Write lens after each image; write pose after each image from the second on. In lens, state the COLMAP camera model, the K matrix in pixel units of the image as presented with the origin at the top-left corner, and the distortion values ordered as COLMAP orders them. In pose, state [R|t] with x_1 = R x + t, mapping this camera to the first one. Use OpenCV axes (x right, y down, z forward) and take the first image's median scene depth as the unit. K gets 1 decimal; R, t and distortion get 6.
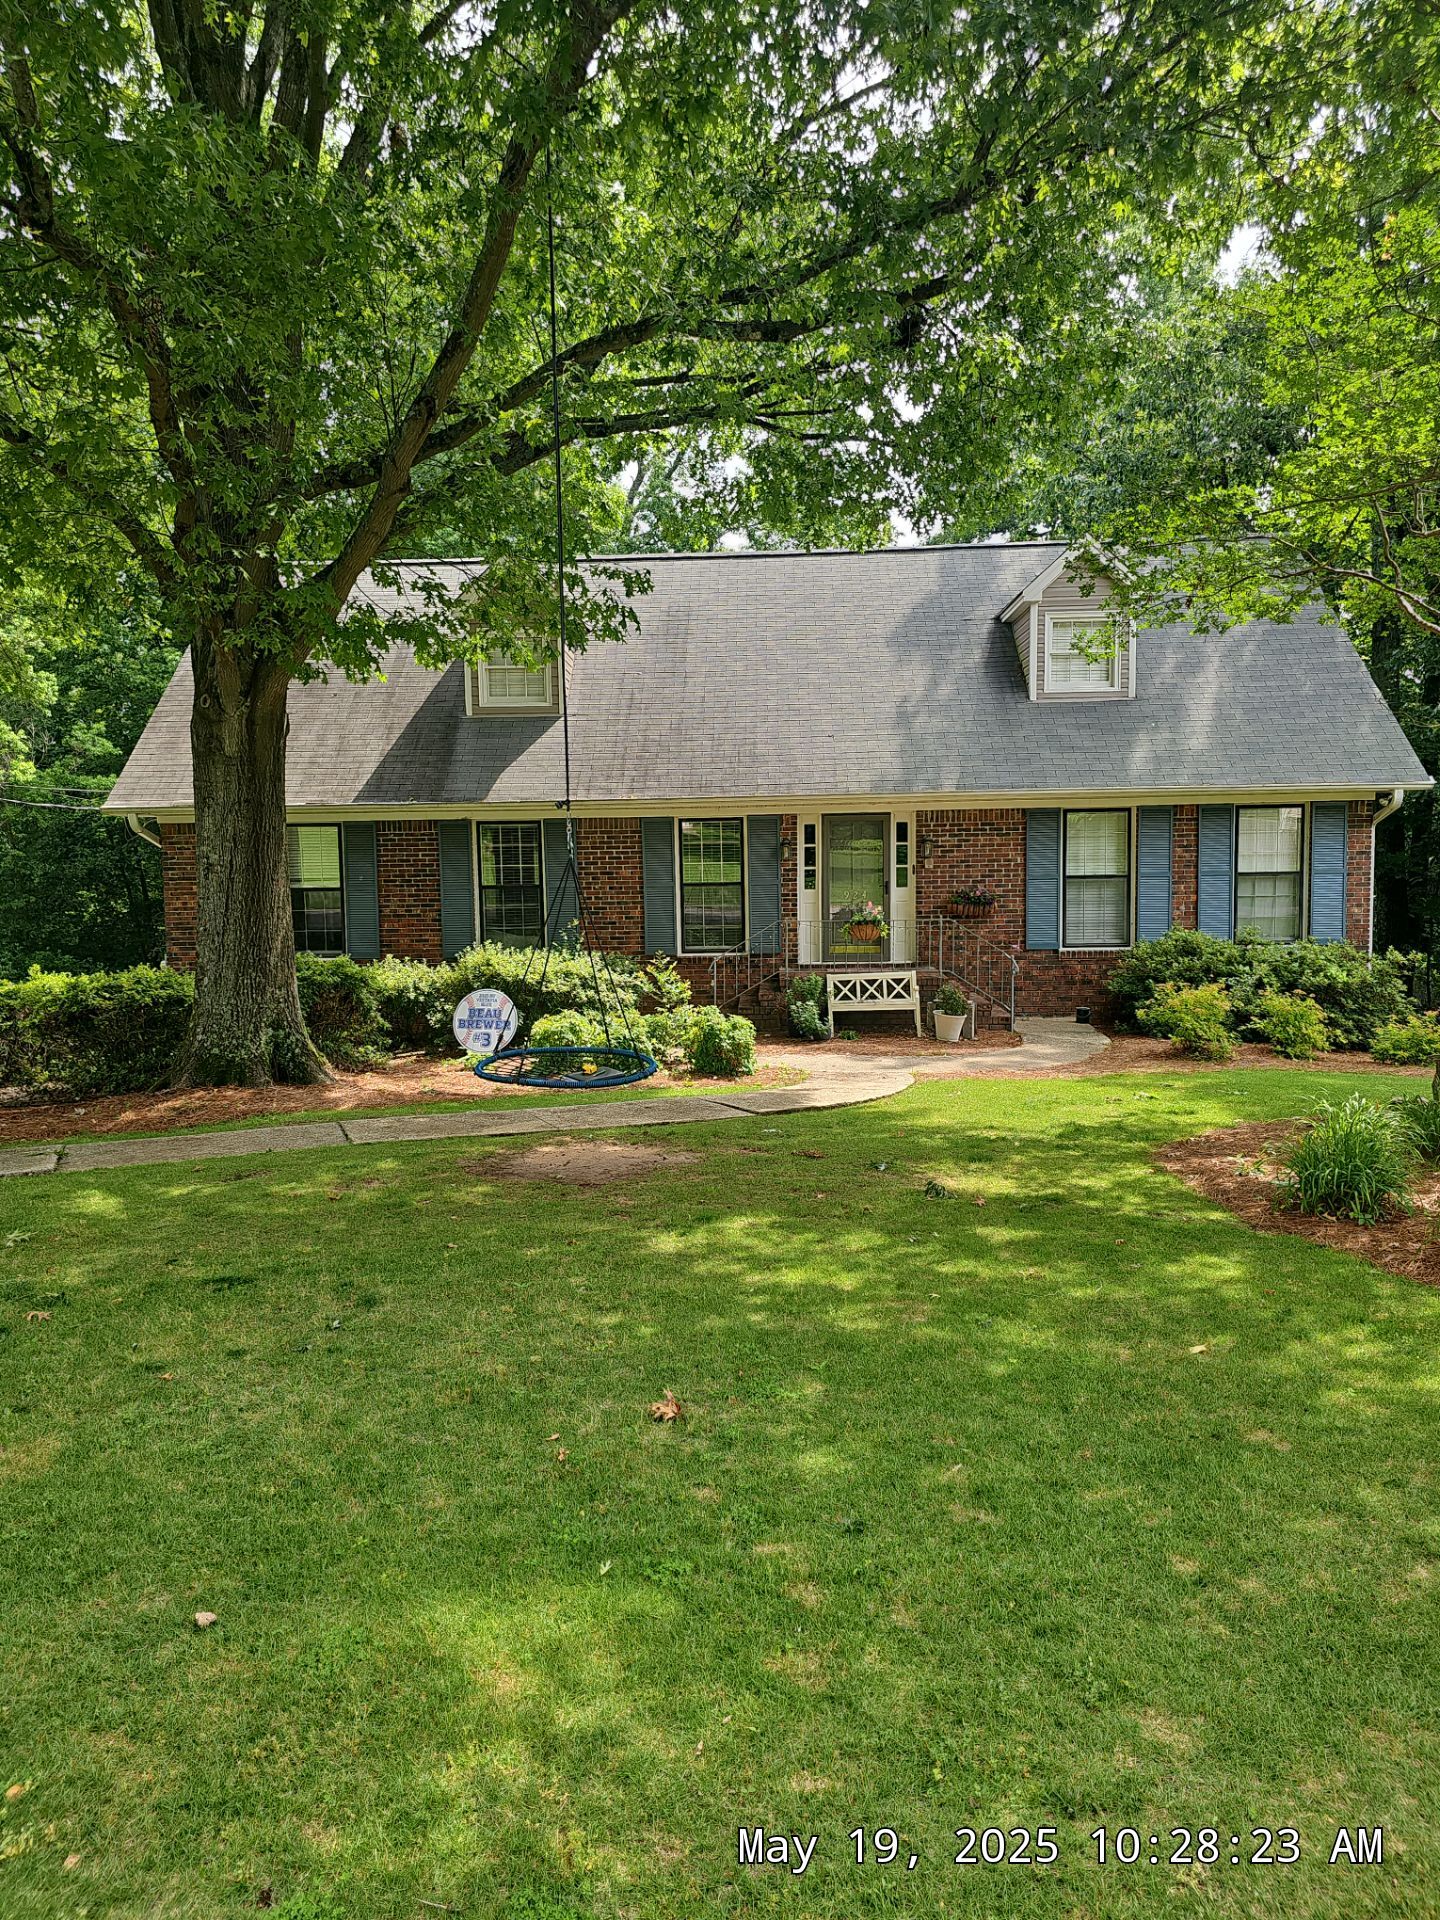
lens RADIAL K [[1254.2, 0, 709.4], [0, 1254.2, 959.3], [0, 0, 1]] dist [0.083073, -0.084687]
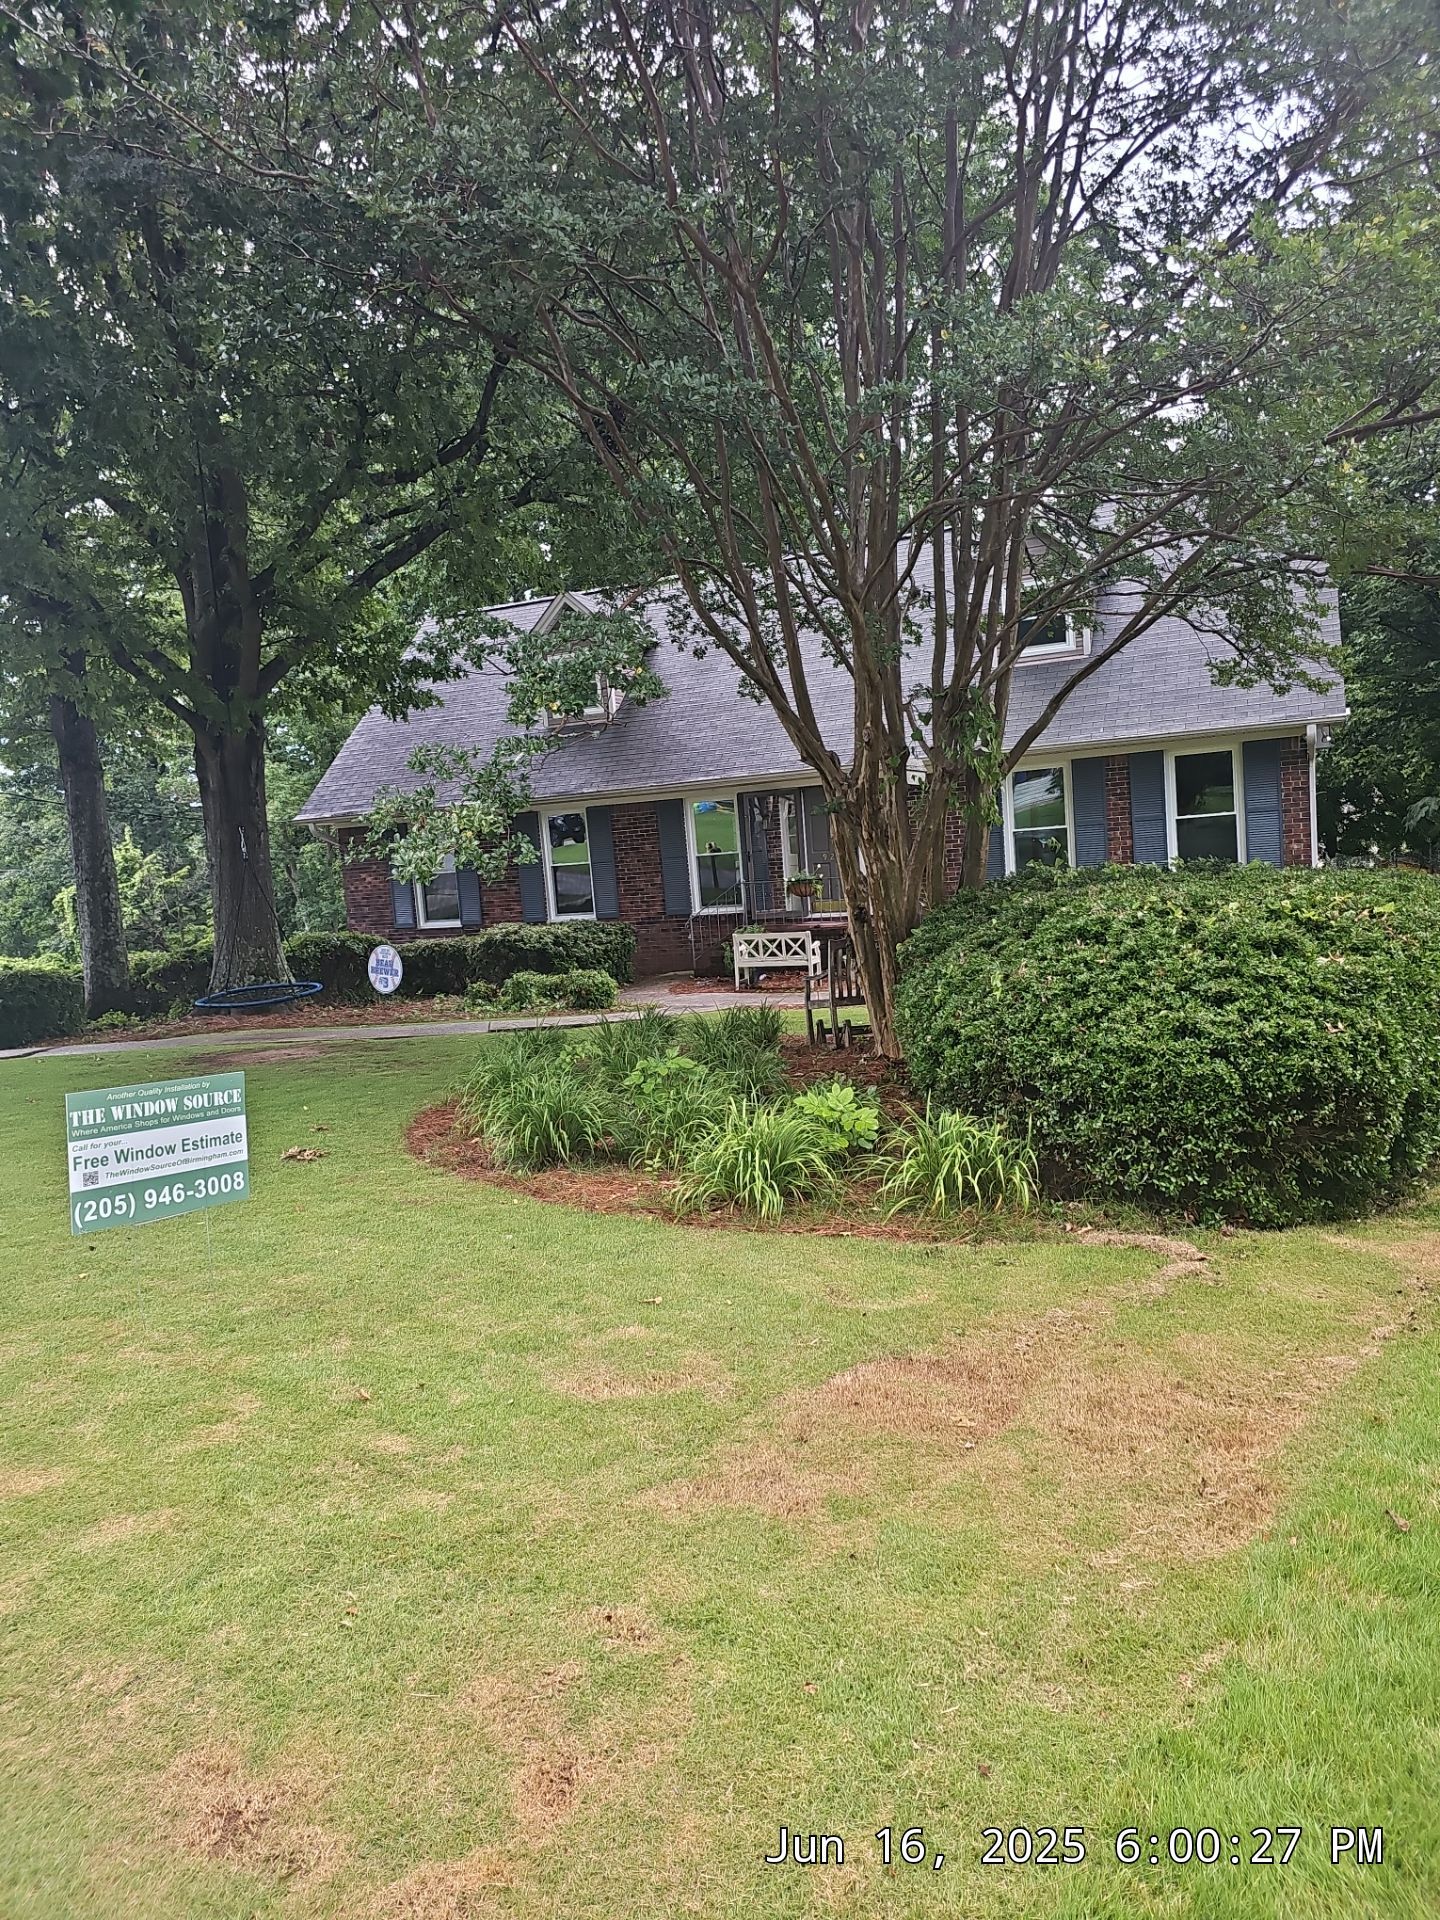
lens RADIAL K [[1260.1, 0, 745.1], [0, 1260.1, 971.3], [0, 0, 1]] dist [0.130440, -0.222966]
pose [[0.931666, -0.017609, -0.362890, 0.466635], [0.032521, 0.998857, 0.035023, 0.010686], [0.361859, -0.044432, 0.931173, -0.110864]]
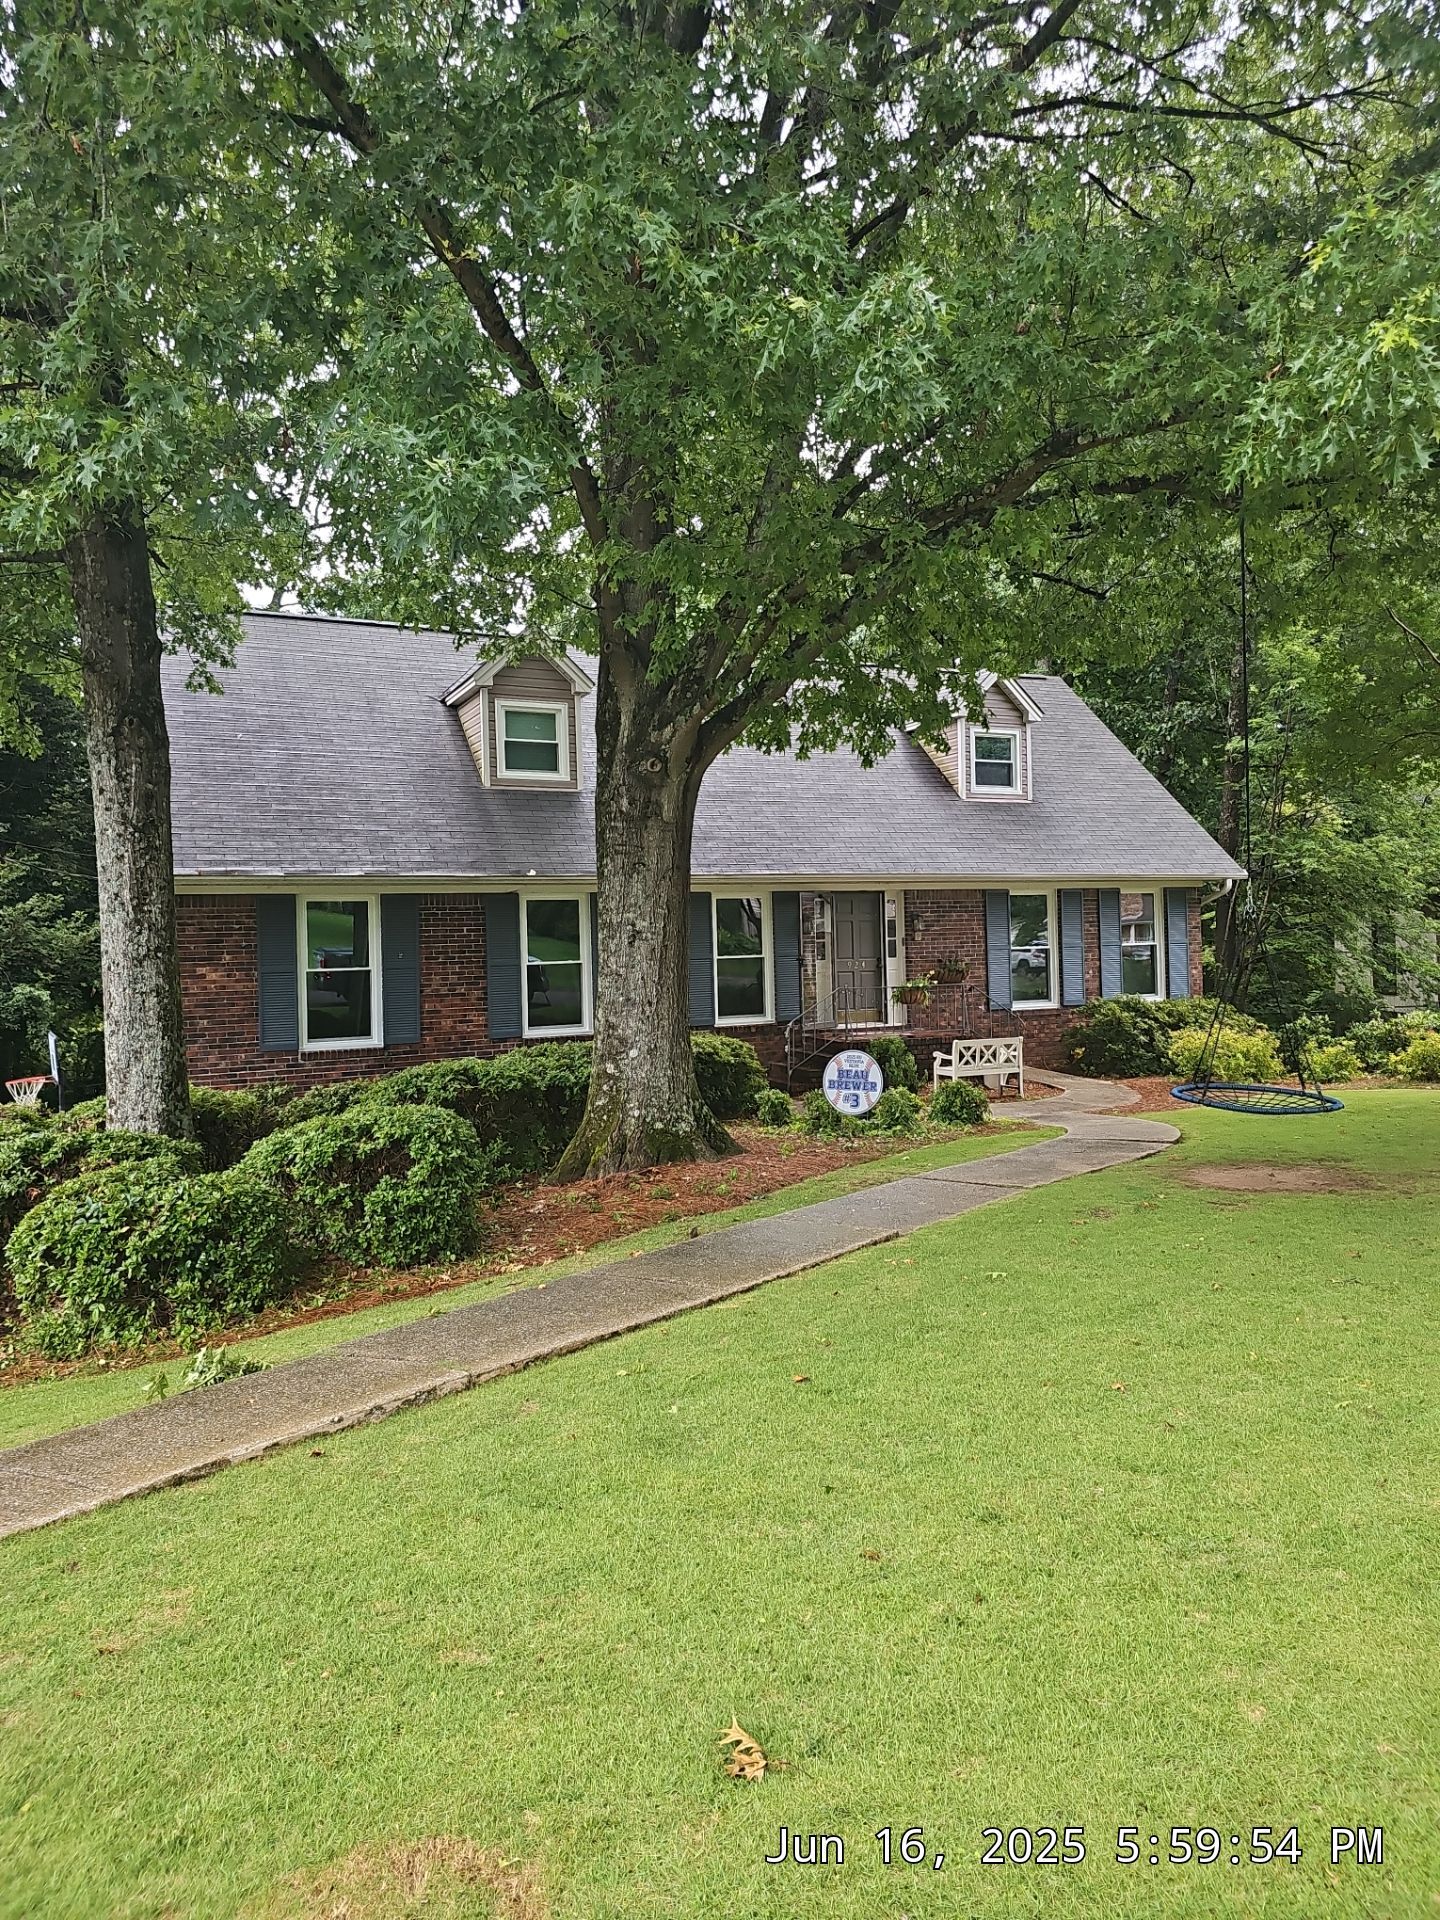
lens RADIAL K [[1262.5, 0, 724.6], [0, 1262.5, 952.5], [0, 0, 1]] dist [0.087444, -0.079696]
pose [[0.888480, -0.009987, 0.458807, -0.500494], [0.044585, 0.996912, -0.064639, 0.003755], [-0.456745, 0.077886, 0.886182, 0.074224]]
